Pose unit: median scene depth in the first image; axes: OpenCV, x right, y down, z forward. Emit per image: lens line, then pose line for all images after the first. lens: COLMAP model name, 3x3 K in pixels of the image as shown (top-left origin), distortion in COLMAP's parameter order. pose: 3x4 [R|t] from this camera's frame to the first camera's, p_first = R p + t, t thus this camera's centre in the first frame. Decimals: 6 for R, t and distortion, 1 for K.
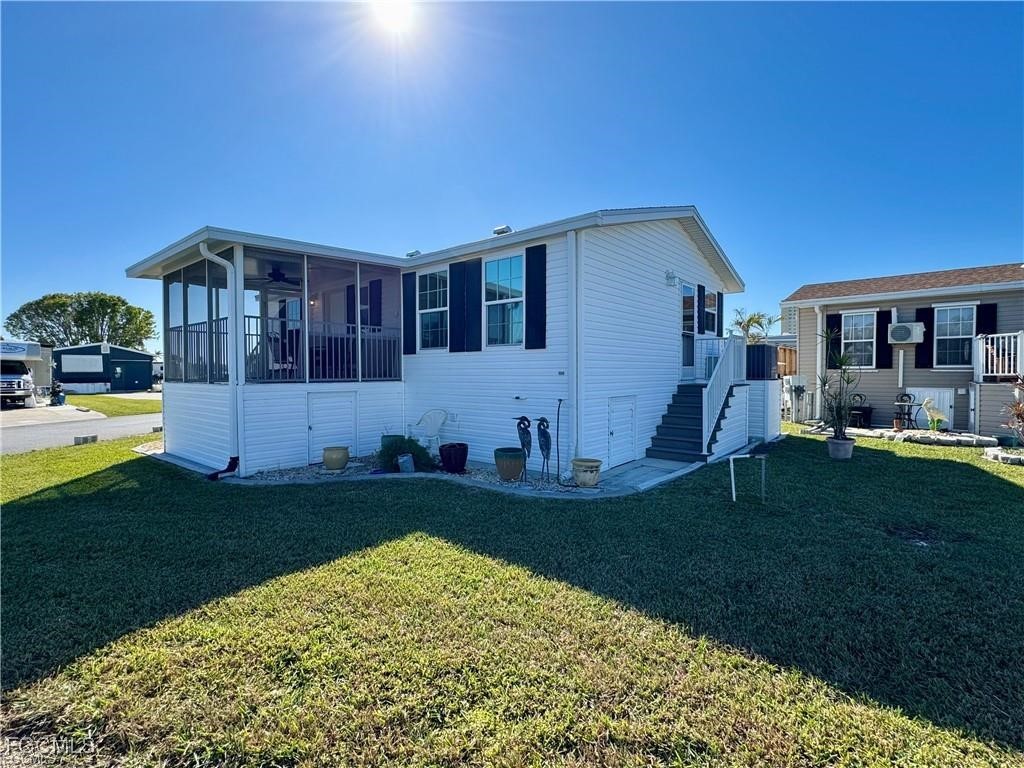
lens RADIAL K [[485.1, 0, 510.4], [0, 485.1, 384.0], [0, 0, 1]] dist [-0.004388, 0.000326]
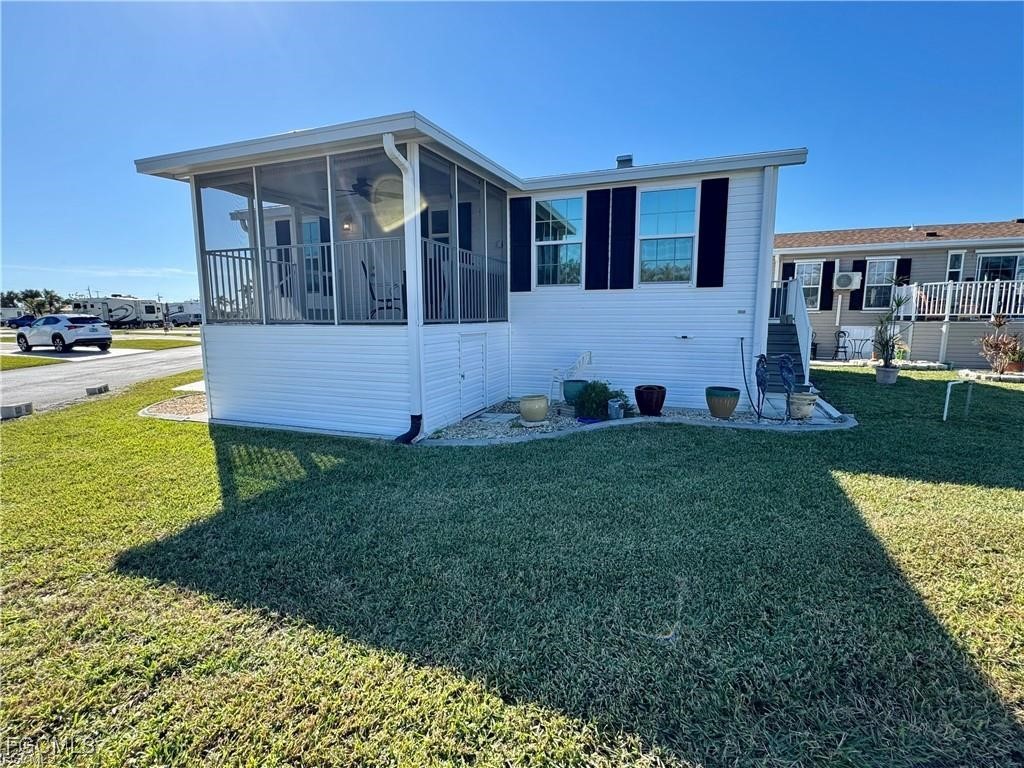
lens RADIAL K [[485.1, 0, 510.7], [0, 485.1, 381.5], [0, 0, 1]] dist [-0.004388, 0.000326]
pose [[0.945462, -0.044824, 0.322633, -0.486851], [0.008926, 0.993680, 0.111898, 0.003540], [-0.325610, -0.102915, 0.939886, 0.134188]]
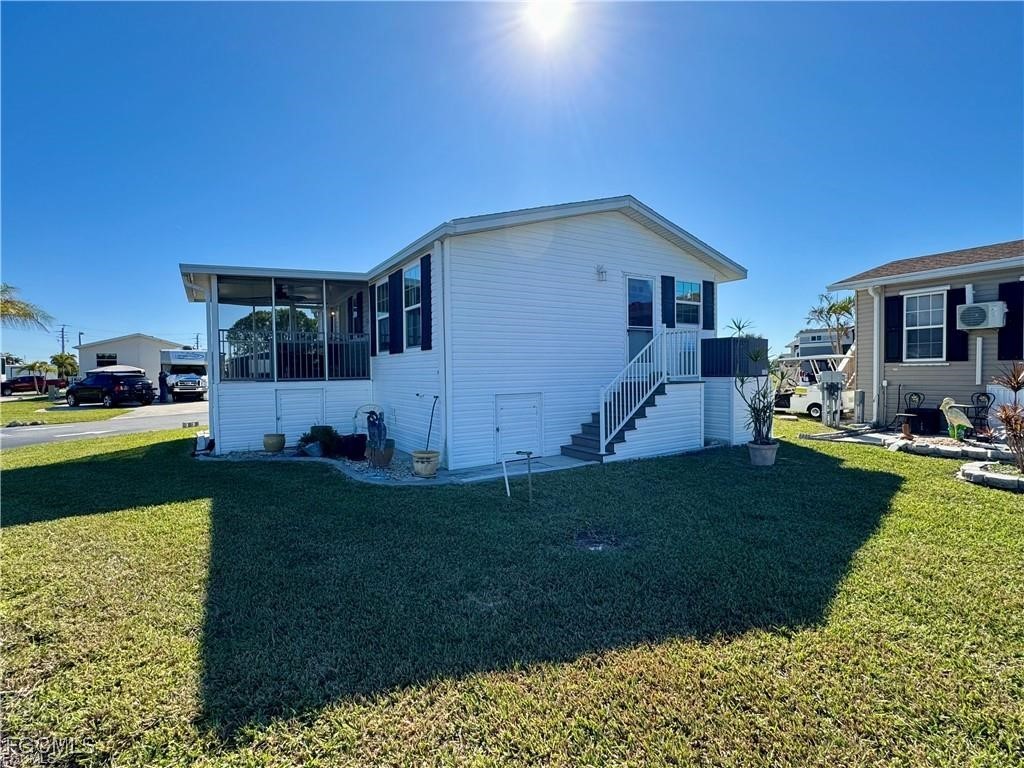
lens RADIAL K [[485.1, 0, 512.2], [0, 485.1, 385.1], [0, 0, 1]] dist [-0.004388, 0.000326]
pose [[0.950430, -0.000882, -0.310936, 0.424057], [0.003330, 0.999967, 0.007344, -0.000585], [0.310919, -0.008016, 0.950402, 0.015403]]
